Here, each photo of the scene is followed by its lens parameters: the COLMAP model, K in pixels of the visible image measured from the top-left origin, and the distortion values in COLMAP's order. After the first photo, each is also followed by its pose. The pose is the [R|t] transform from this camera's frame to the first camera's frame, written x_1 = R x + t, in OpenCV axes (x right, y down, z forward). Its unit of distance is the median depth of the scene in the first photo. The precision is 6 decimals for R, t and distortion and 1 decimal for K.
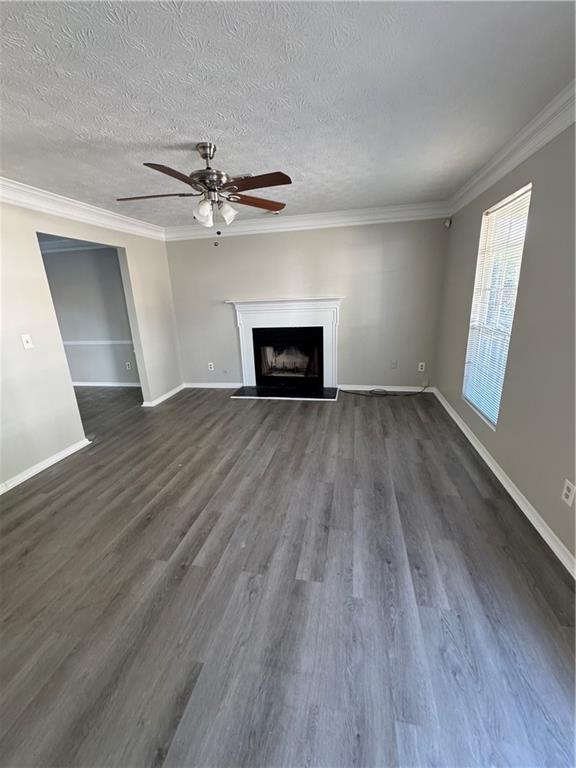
lens RADIAL K [[316.6, 0, 291.3], [0, 316.6, 385.3], [0, 0, 1]] dist [-0.002011, 0.000261]
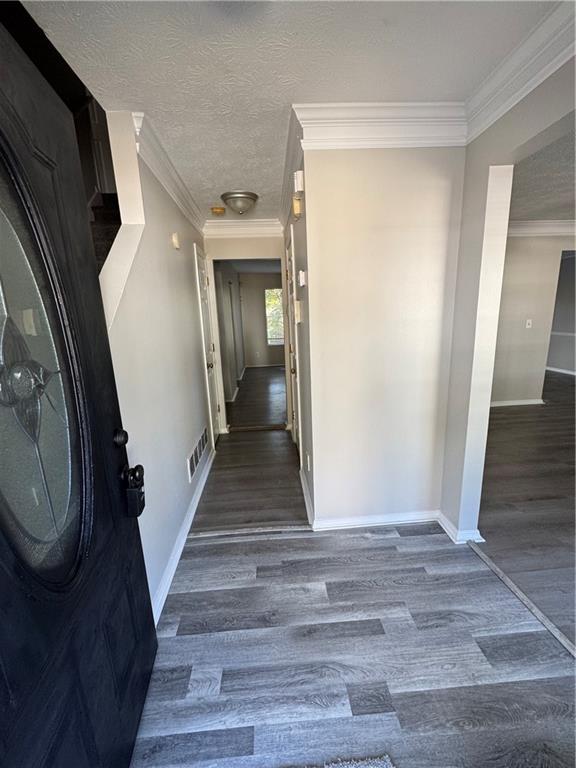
lens RADIAL K [[316.6, 0, 288.1], [0, 316.6, 385.4], [0, 0, 1]] dist [-0.002011, 0.000261]
pose [[0.256884, 0.239240, -0.936363, 0.334321], [-0.232772, 0.955670, 0.180314, 0.121214], [0.937992, 0.171639, 0.301184, -0.450317]]
